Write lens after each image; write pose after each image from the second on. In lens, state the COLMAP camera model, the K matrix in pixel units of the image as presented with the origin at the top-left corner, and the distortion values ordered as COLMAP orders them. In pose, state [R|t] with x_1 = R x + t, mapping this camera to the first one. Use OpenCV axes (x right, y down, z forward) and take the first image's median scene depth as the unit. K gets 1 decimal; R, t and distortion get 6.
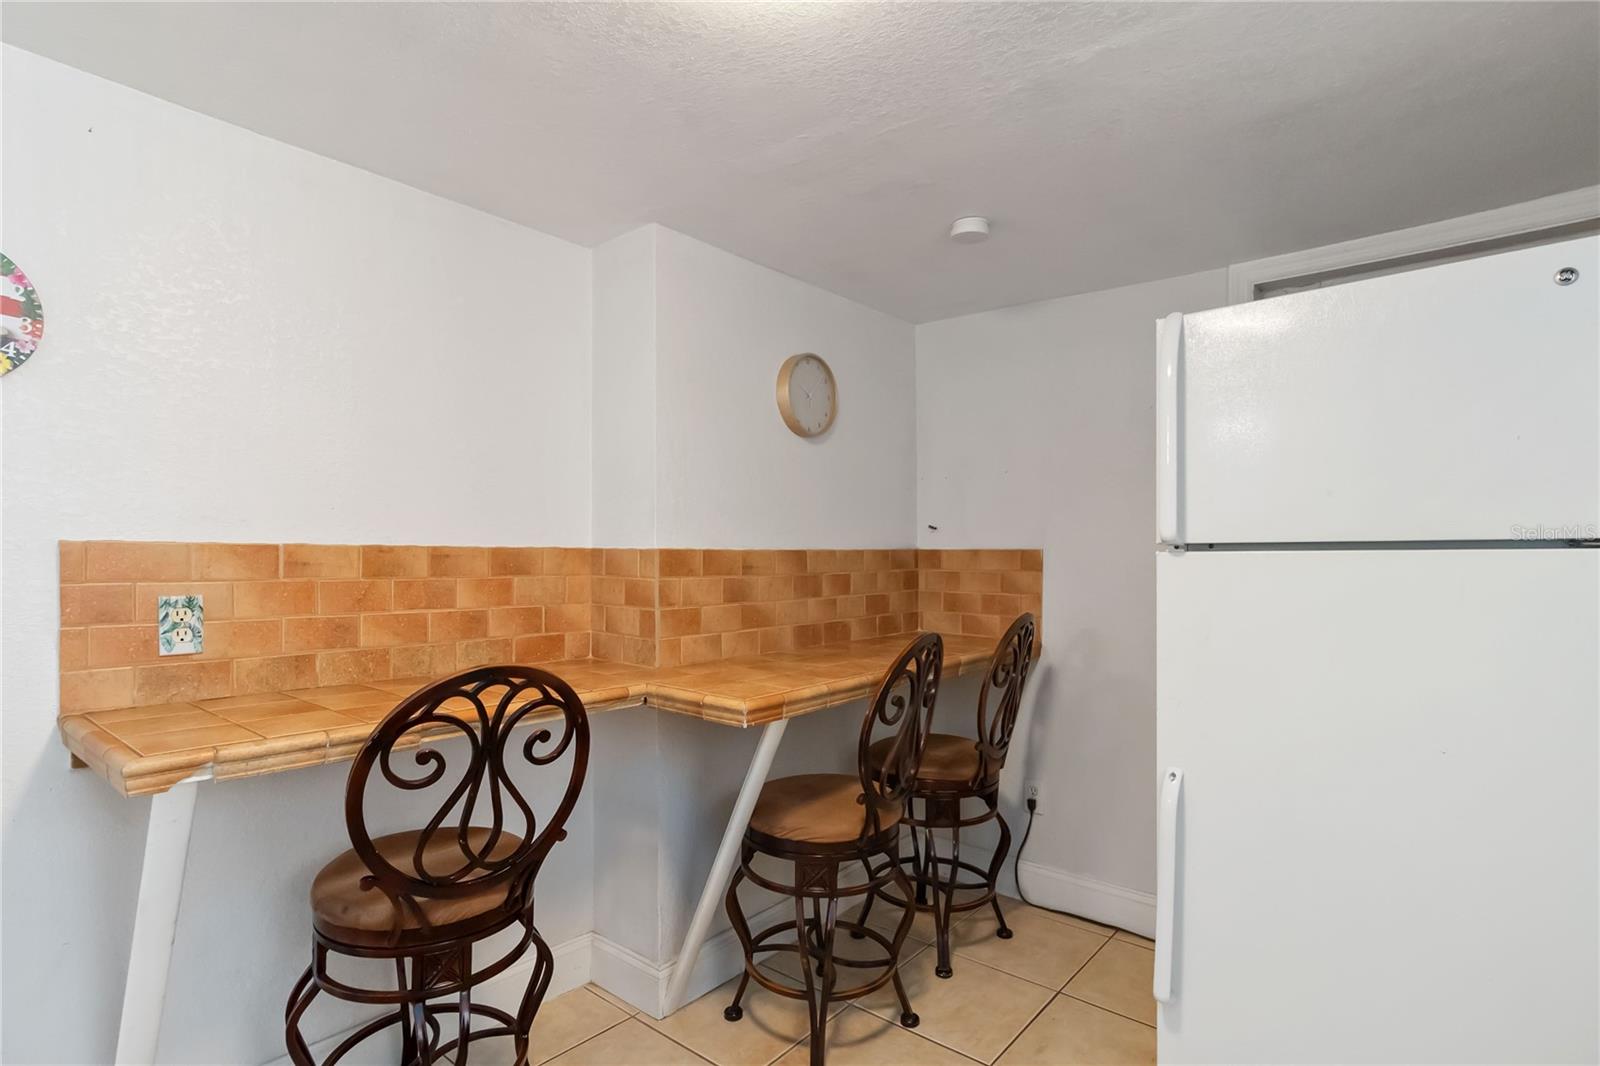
lens RADIAL K [[805.8, 0, 803.7], [0, 805.8, 569.6], [0, 0, 1]] dist [-0.000545, -0.000040]
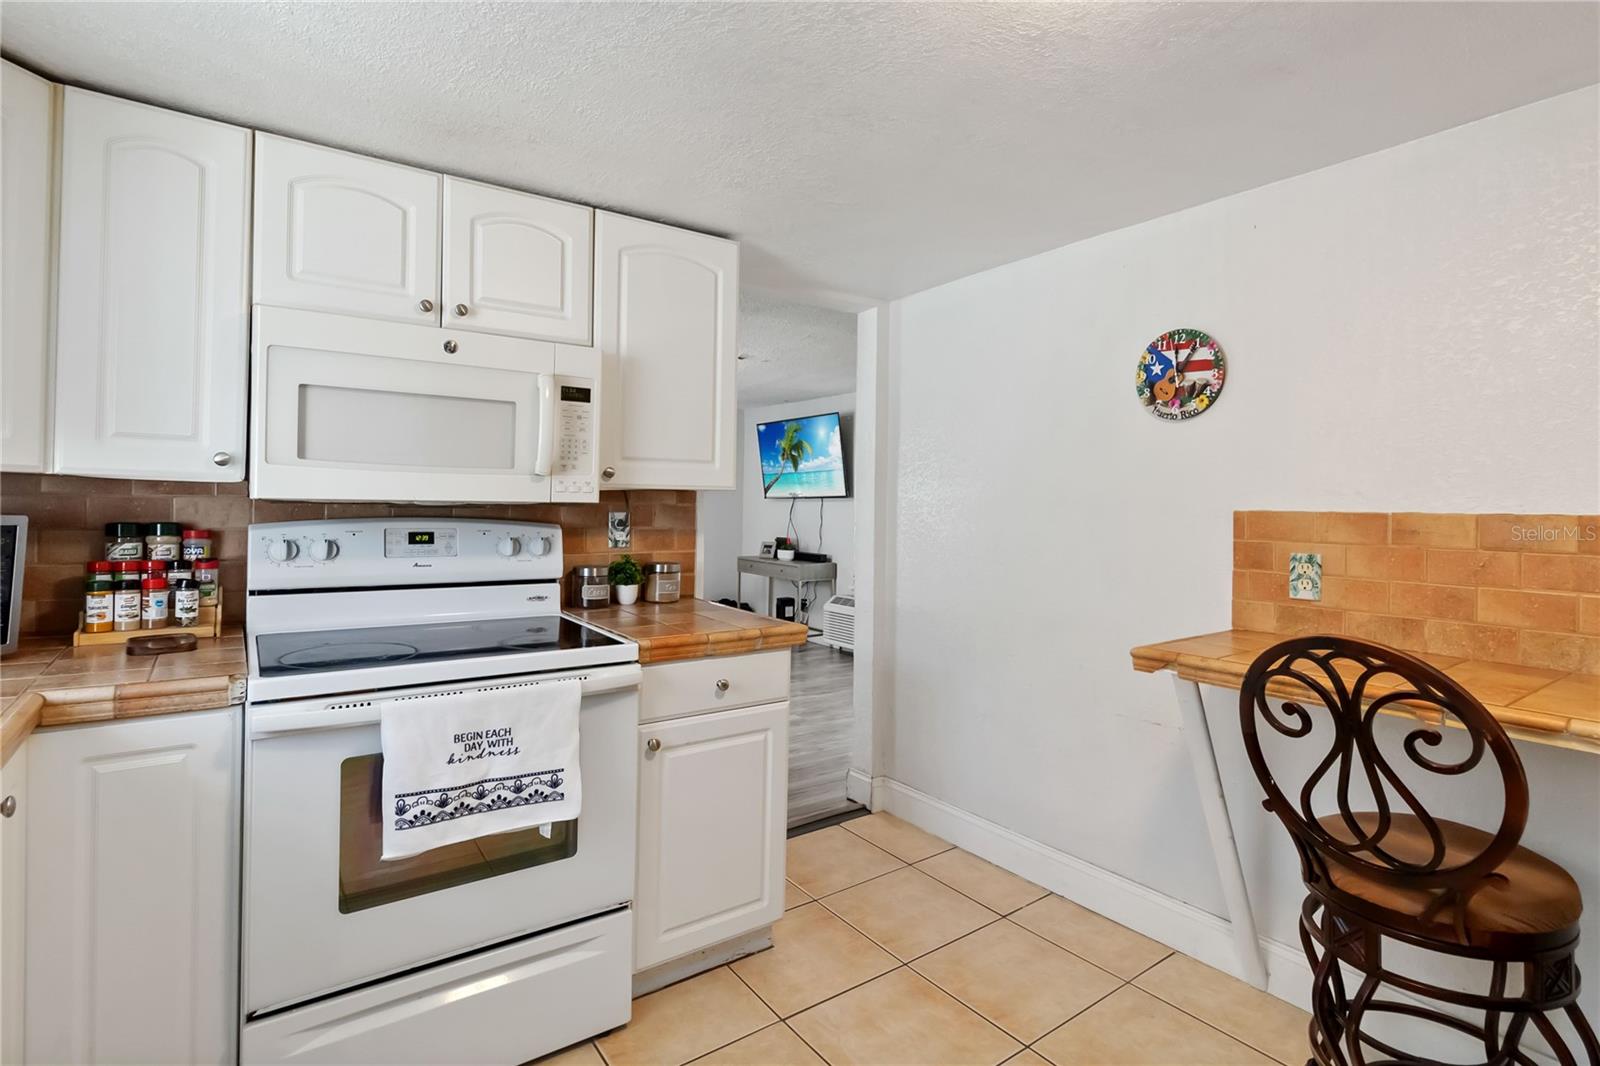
lens RADIAL K [[783.9, 0, 803.5], [0, 783.9, 508.3], [0, 0, 1]] dist [-0.001892, -0.000545]
pose [[-0.245994, -0.005443, -0.969256, 0.624931], [-0.031139, 0.999512, 0.002290, -0.017215], [0.968771, 0.030745, -0.246044, 0.531128]]
